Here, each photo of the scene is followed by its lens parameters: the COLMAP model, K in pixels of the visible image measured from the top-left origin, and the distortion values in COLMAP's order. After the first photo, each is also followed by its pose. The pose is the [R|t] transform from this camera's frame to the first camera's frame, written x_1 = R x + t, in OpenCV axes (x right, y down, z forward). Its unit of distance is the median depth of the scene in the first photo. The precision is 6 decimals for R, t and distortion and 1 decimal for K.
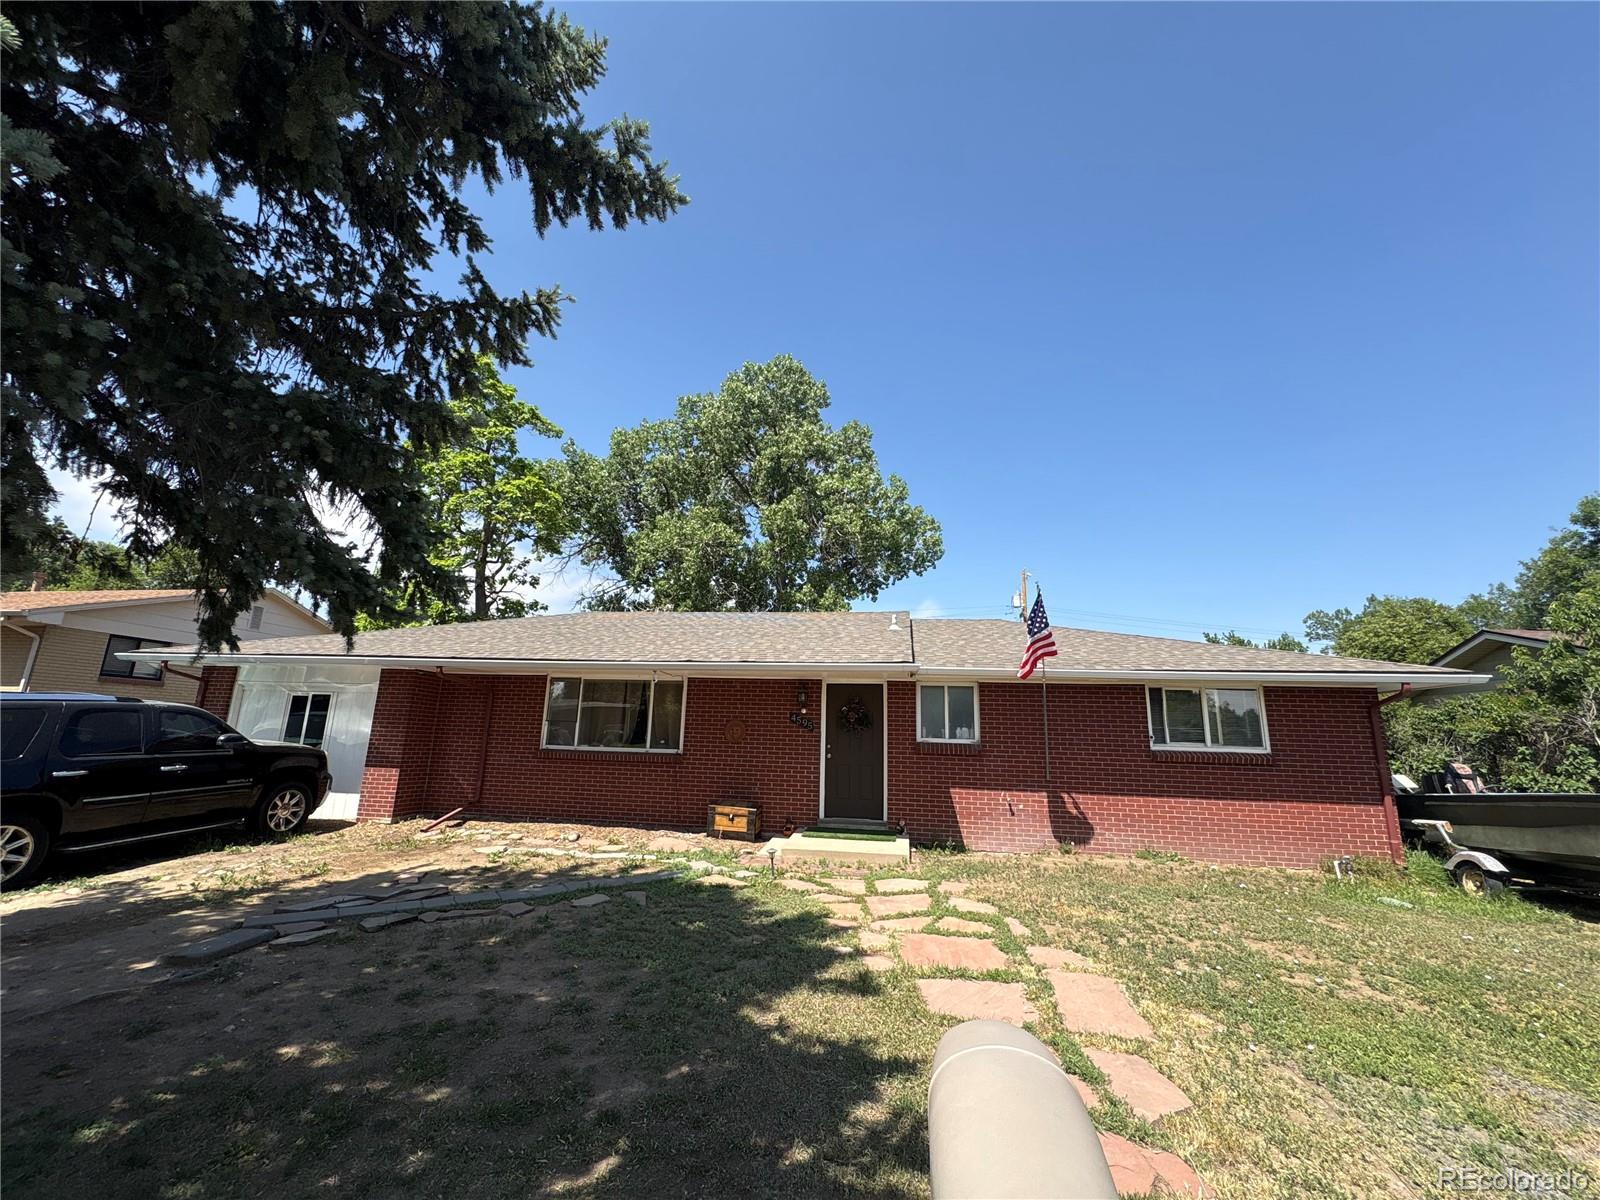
lens RADIAL K [[642.8, 0, 800.5], [0, 642.8, 603.6], [0, 0, 1]] dist [-0.000350, 0.000514]
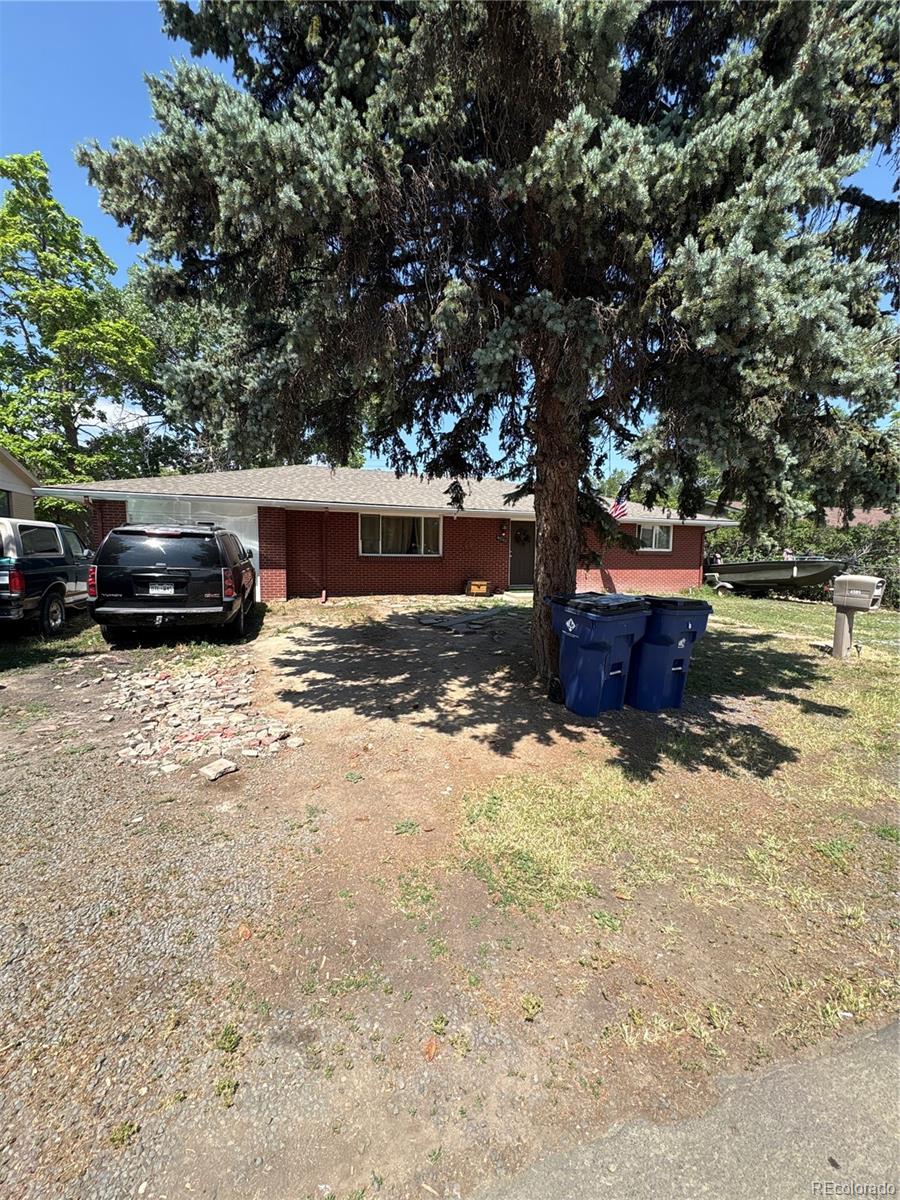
lens RADIAL K [[482.1, 0, 447.9], [0, 482.1, 594.5], [0, 0, 1]] dist [-0.000350, 0.000514]
pose [[0.887992, -0.055104, 0.456546, -0.853504], [-0.079484, 0.959461, 0.270402, -0.045834], [-0.452938, -0.276403, 0.847613, -0.246049]]
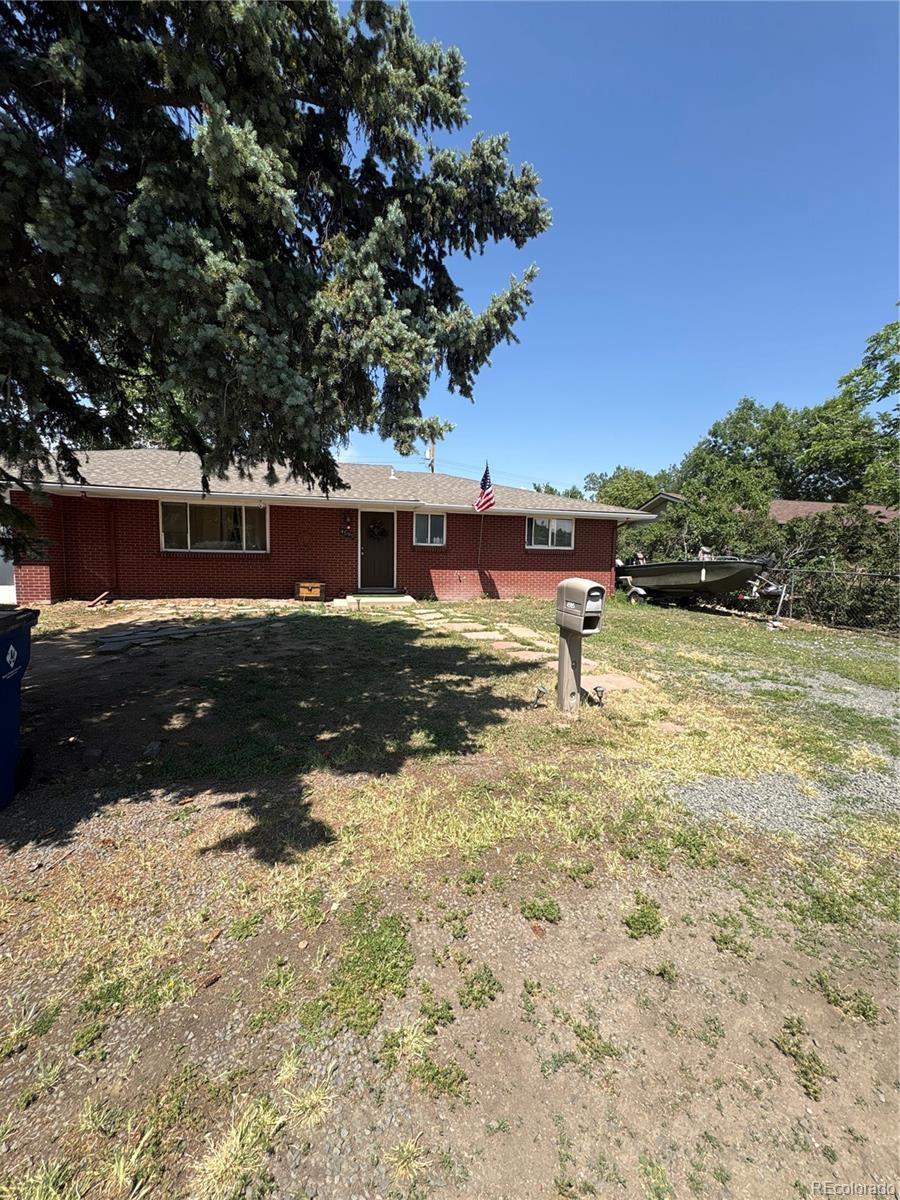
lens RADIAL K [[482.1, 0, 452.5], [0, 482.1, 600.0], [0, 0, 1]] dist [-0.000350, 0.000514]
pose [[0.915368, -0.048053, 0.399740, -0.262491], [-0.075178, 0.954990, 0.286953, -0.034185], [-0.395537, -0.292719, 0.870555, -0.263085]]
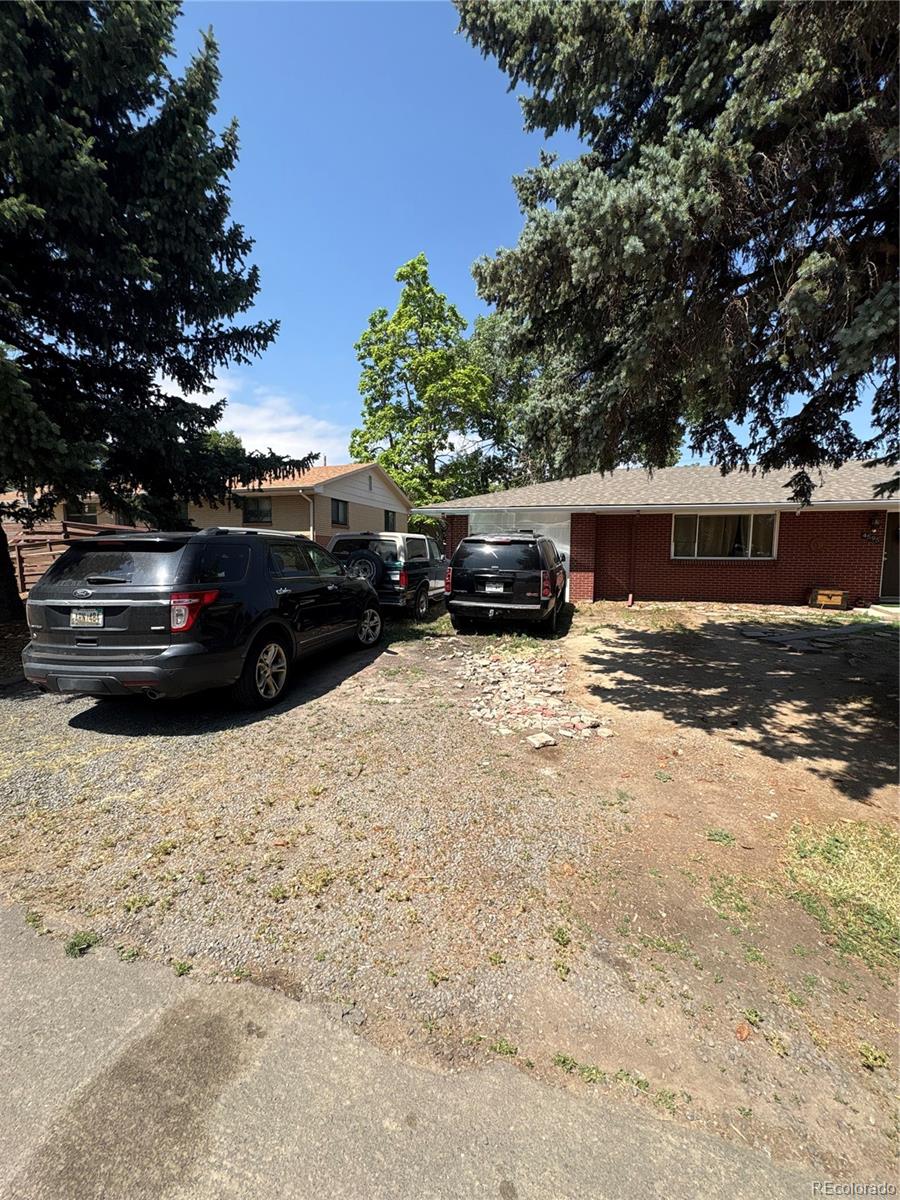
lens RADIAL K [[482.1, 0, 446.8], [0, 482.1, 598.7], [0, 0, 1]] dist [-0.000350, 0.000514]
pose [[0.991091, -0.010059, -0.132809, -0.873533], [0.047776, 0.957635, 0.283995, -0.056306], [0.124325, -0.287810, 0.949583, -0.280750]]
